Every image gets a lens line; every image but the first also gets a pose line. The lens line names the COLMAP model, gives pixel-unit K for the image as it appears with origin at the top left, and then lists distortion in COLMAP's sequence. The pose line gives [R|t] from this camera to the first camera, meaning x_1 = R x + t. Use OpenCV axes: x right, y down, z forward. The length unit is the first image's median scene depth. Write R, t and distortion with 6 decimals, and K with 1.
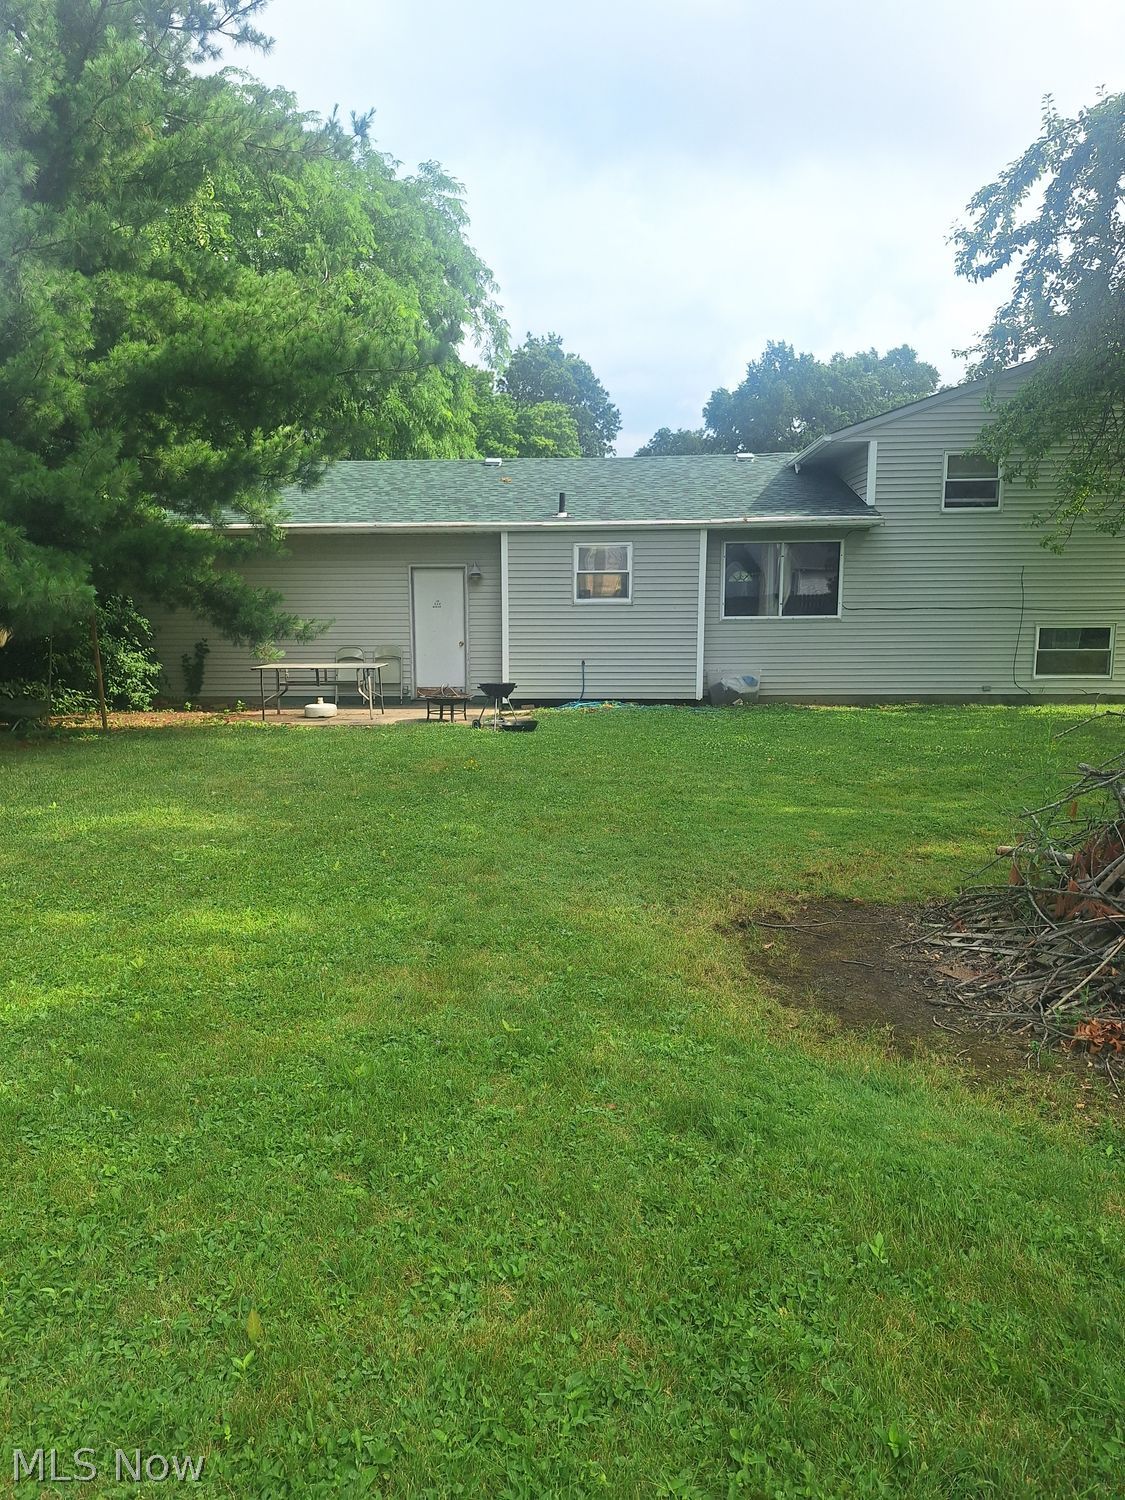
lens RADIAL K [[1046.6, 0, 546.5], [0, 1046.6, 747.1], [0, 0, 1]] dist [0.061430, -0.057716]
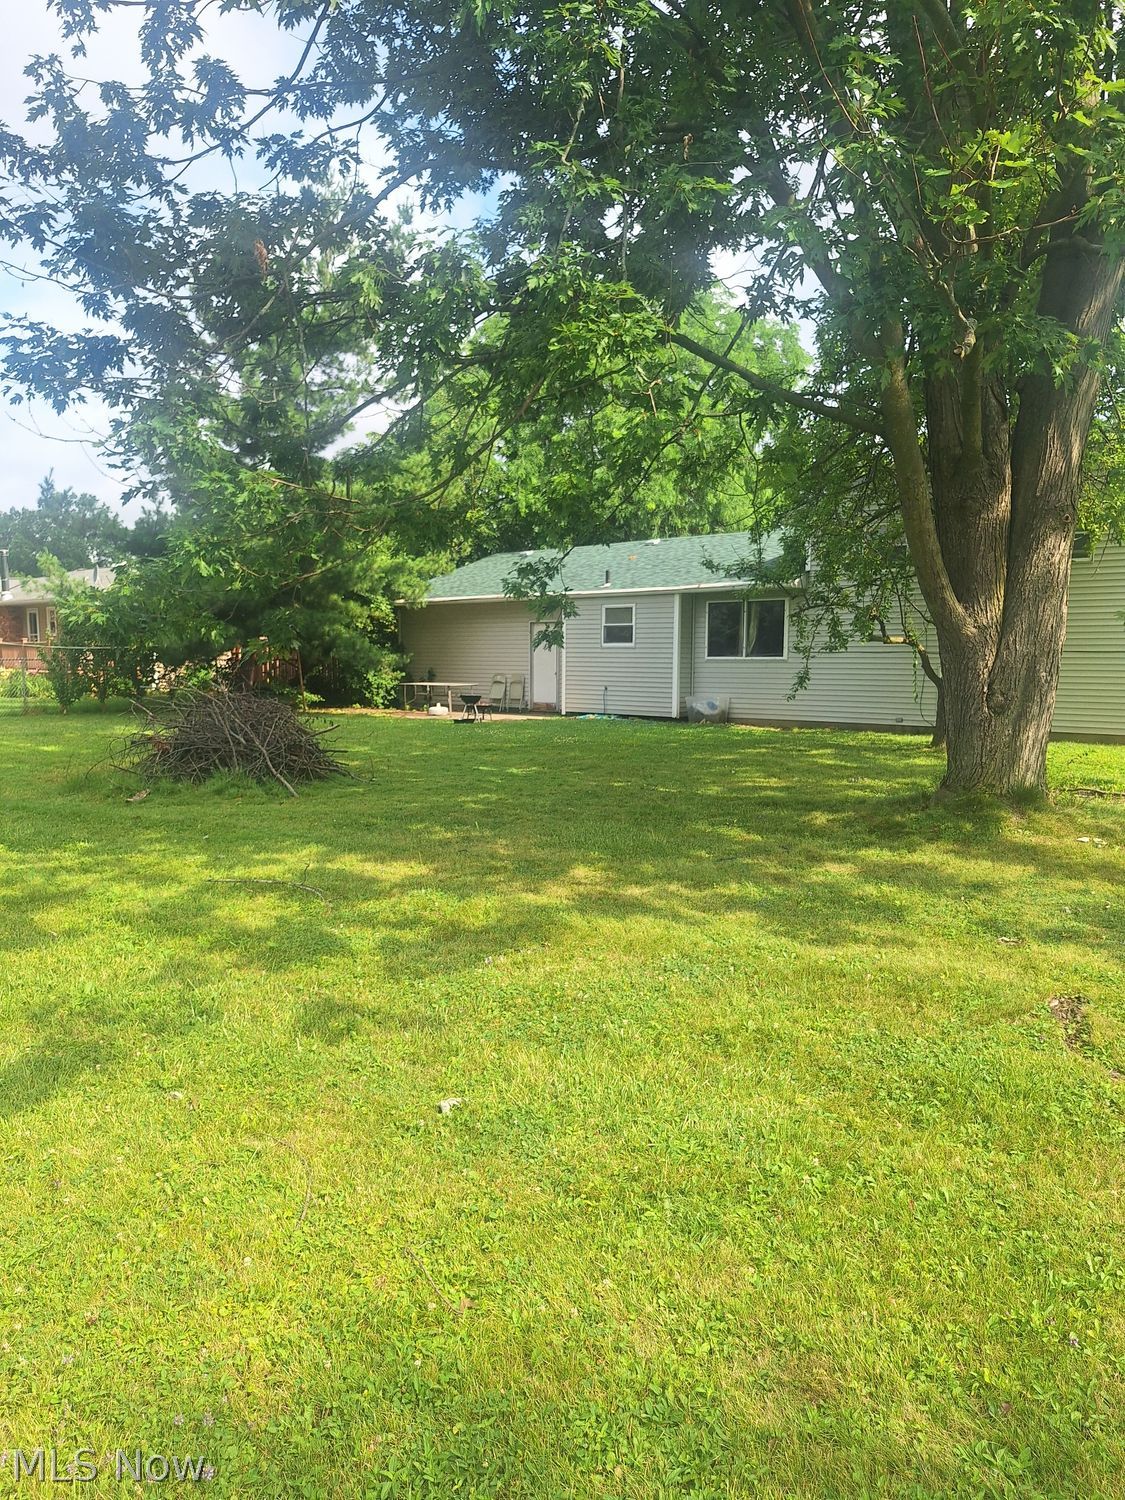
lens RADIAL K [[1046.6, 0, 546.5], [0, 1046.6, 747.1], [0, 0, 1]] dist [0.061430, -0.057716]
pose [[0.782270, 0.063897, -0.619653, 0.852823], [-0.086323, 0.996248, -0.006247, 0.015319], [0.616929, 0.058377, 0.784851, -0.162801]]
